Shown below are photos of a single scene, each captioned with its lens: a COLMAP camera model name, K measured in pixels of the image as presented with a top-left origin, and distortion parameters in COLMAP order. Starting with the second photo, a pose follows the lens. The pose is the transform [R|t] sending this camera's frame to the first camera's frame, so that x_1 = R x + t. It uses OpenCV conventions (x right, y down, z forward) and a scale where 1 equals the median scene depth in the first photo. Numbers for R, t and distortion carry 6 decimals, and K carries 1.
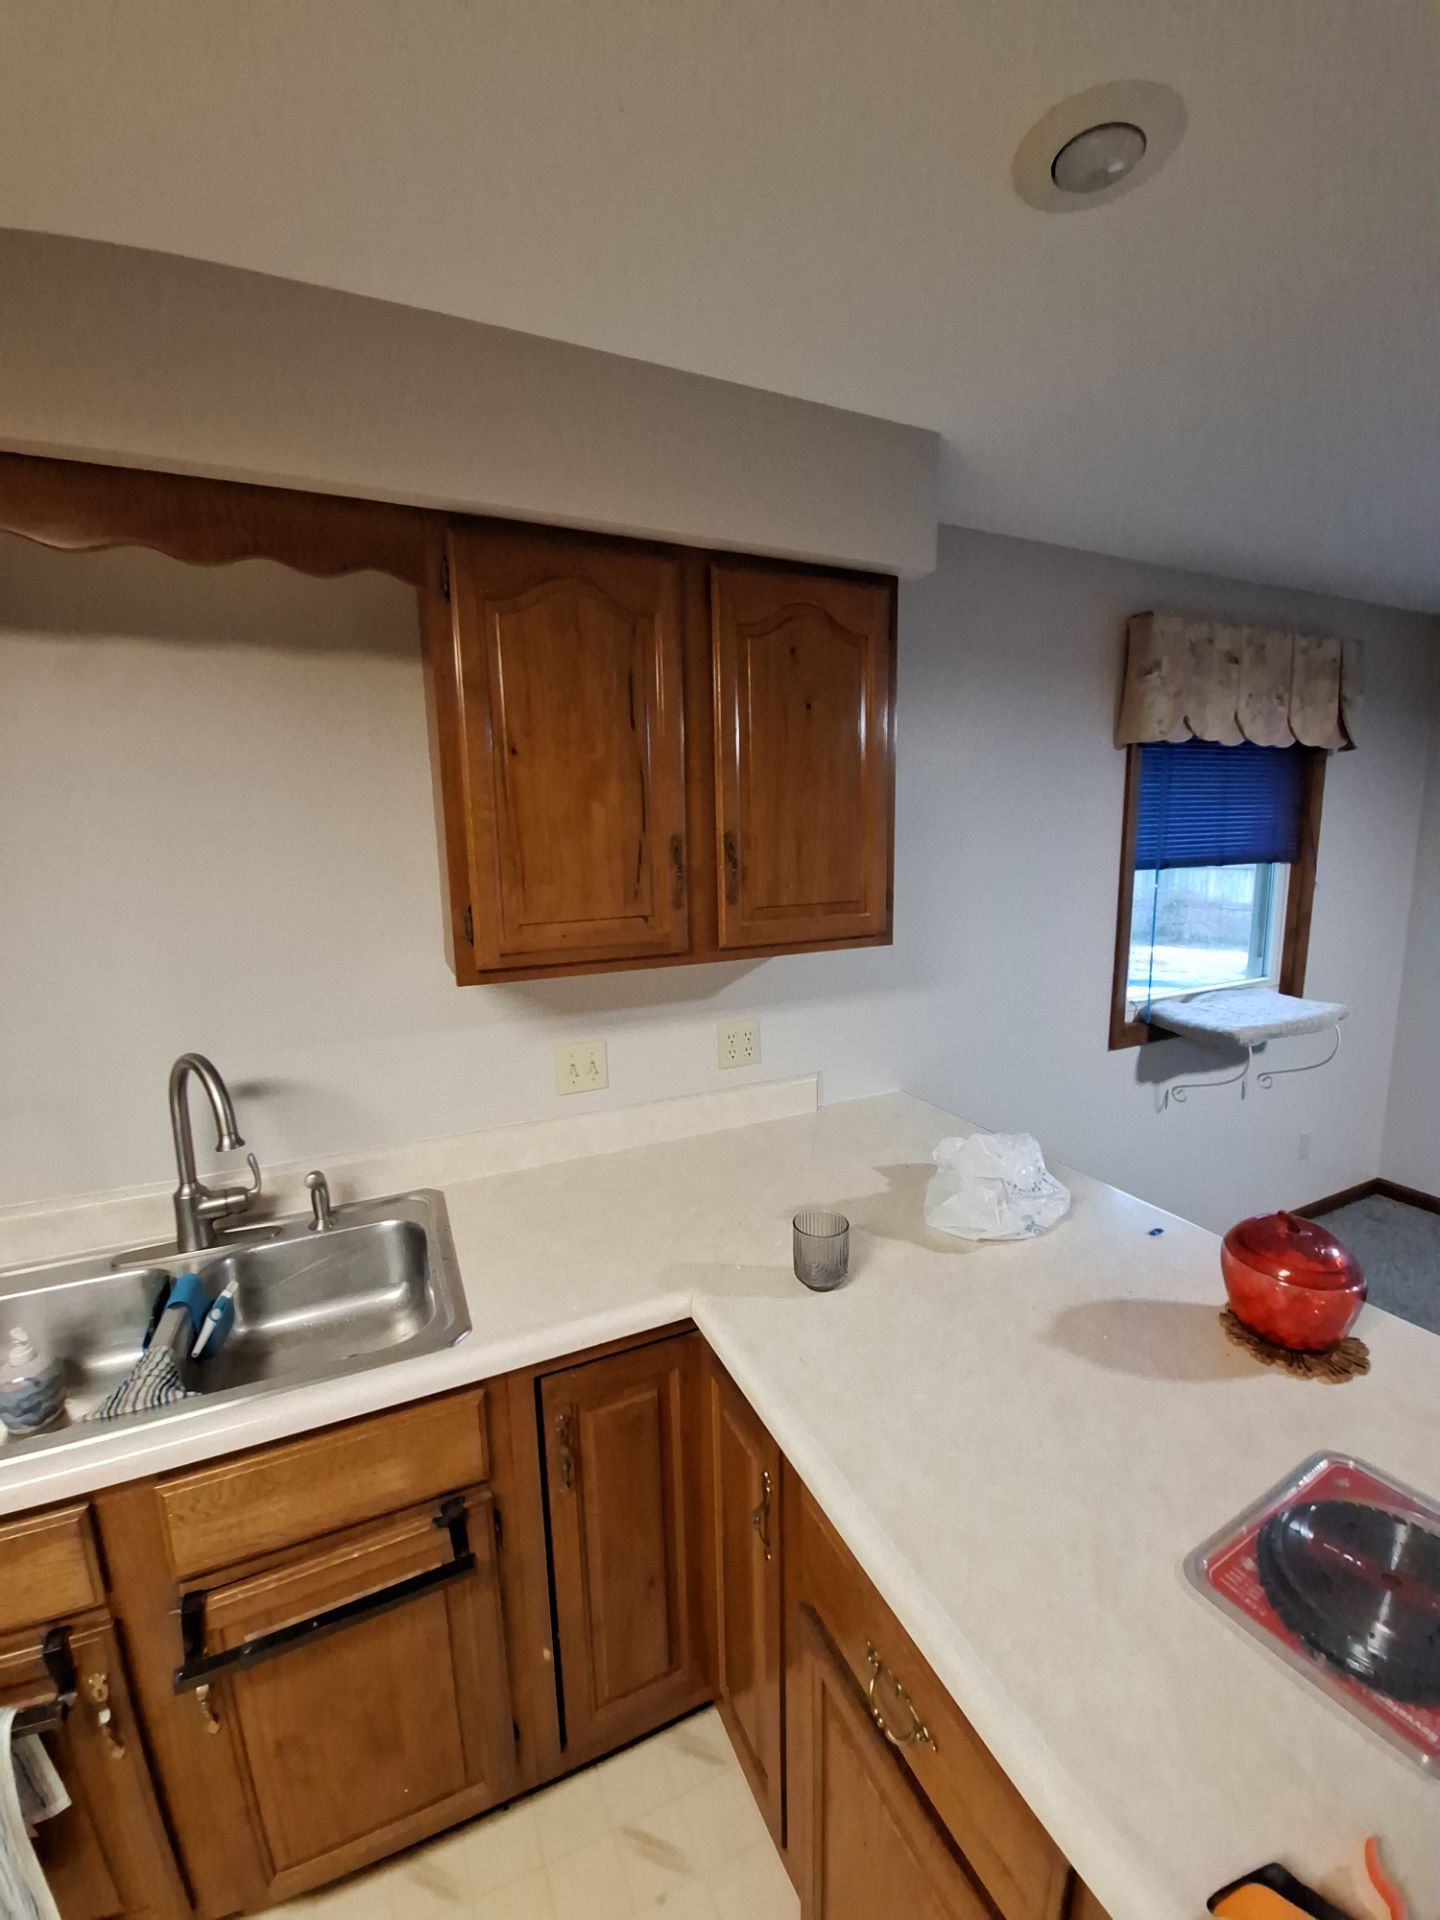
lens RADIAL K [[754.6, 0, 714.1], [0, 754.6, 955.1], [0, 0, 1]] dist [0.003663, -0.011716]
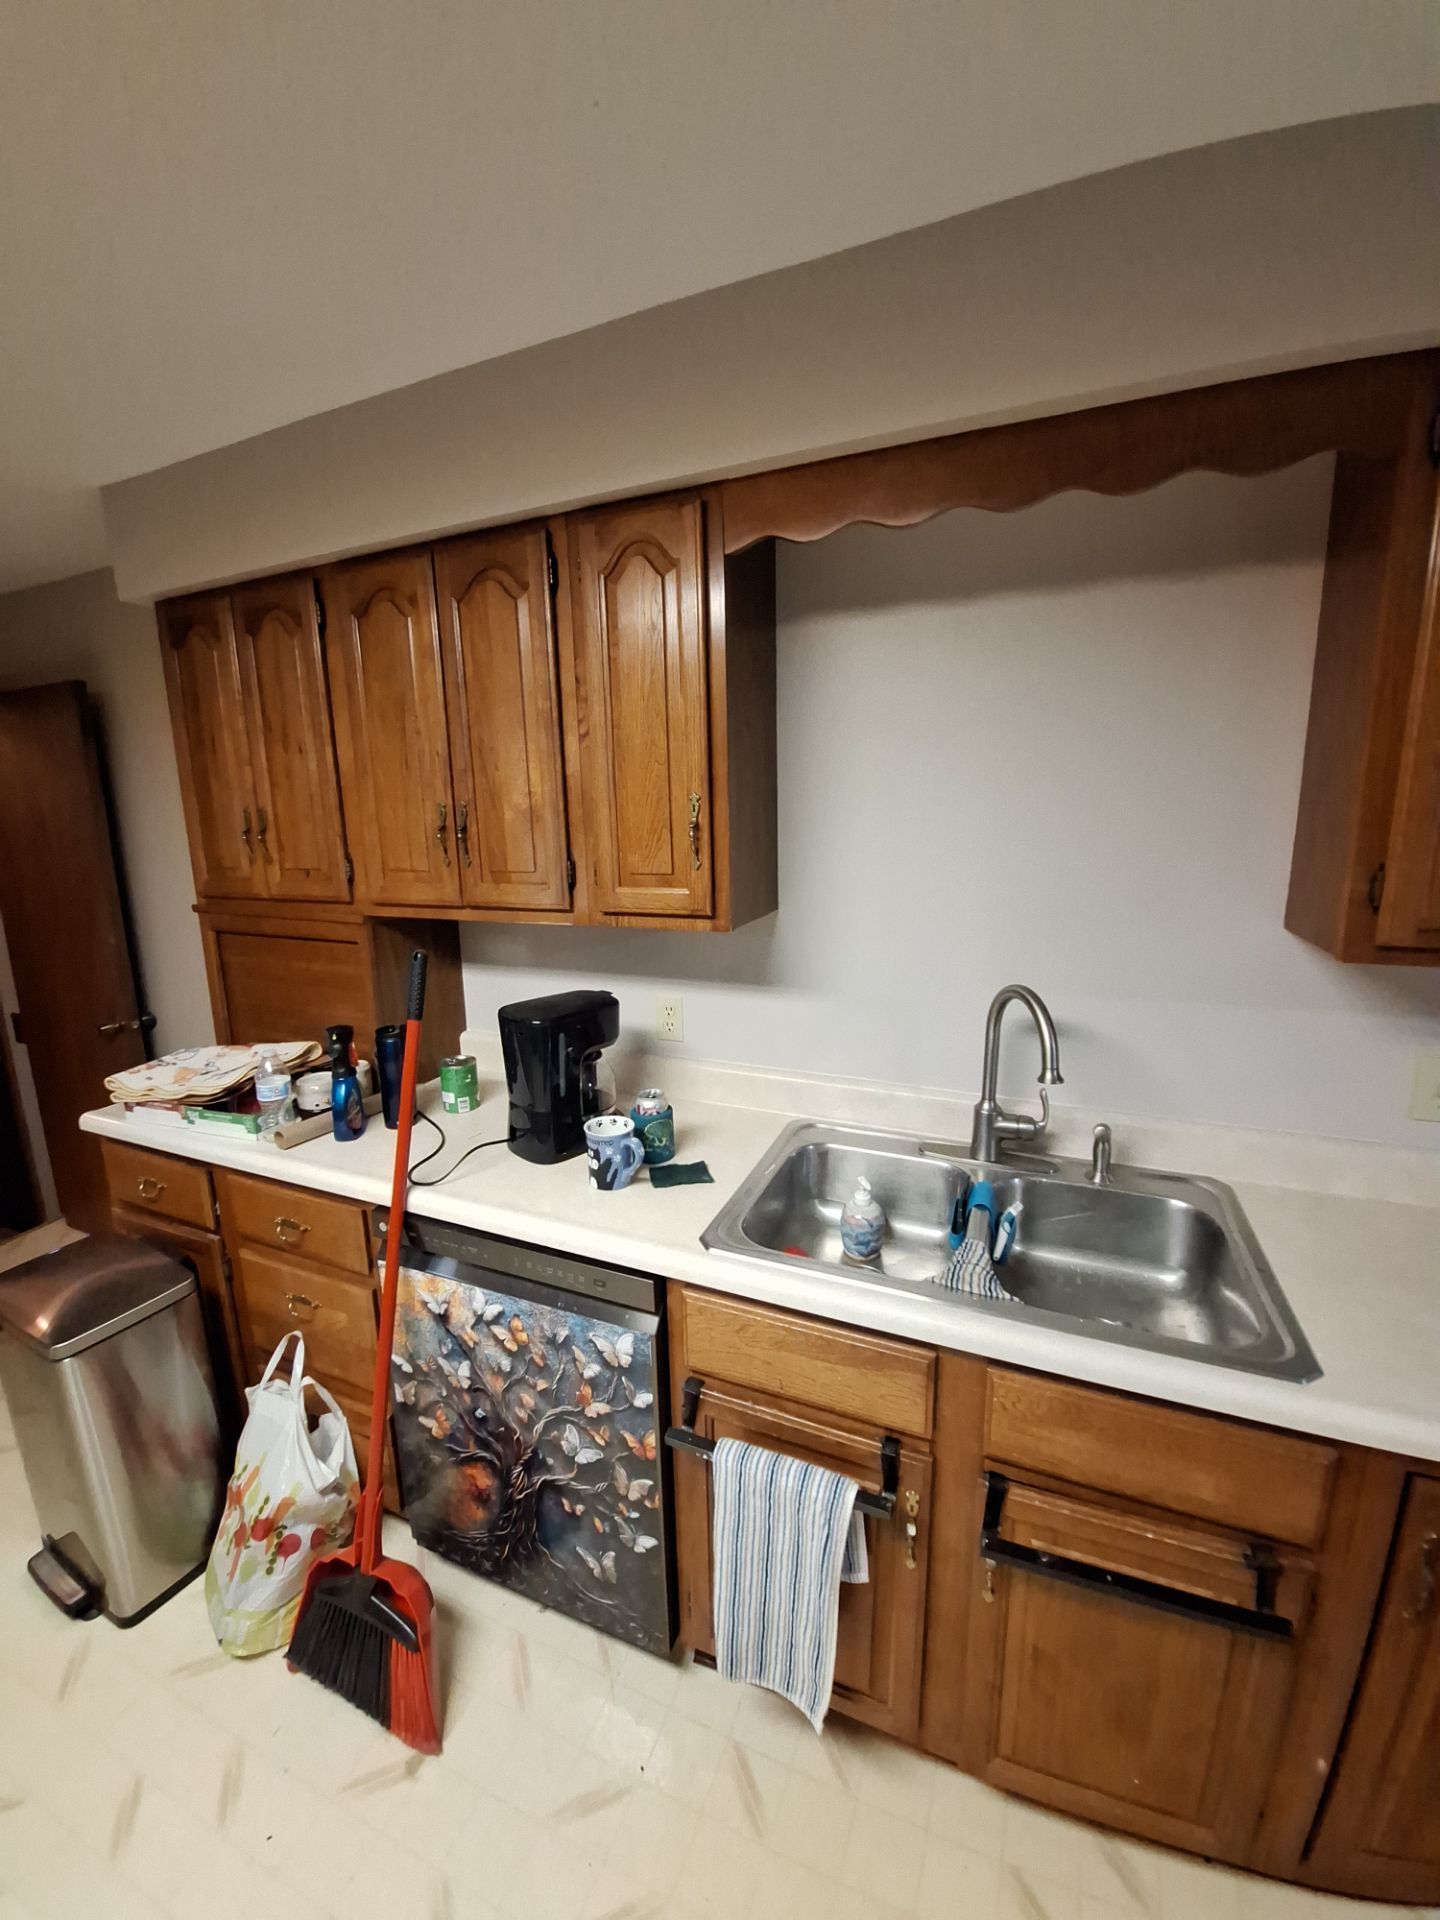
lens RADIAL K [[769.8, 0, 720.0], [0, 769.8, 960.0], [0, 0, 1]] dist [0.026413, -0.022182]
pose [[0.681440, 0.156462, -0.714954, -0.204033], [-0.103713, 0.987667, 0.117293, 0.011074], [0.724488, -0.005778, 0.689263, -0.059676]]
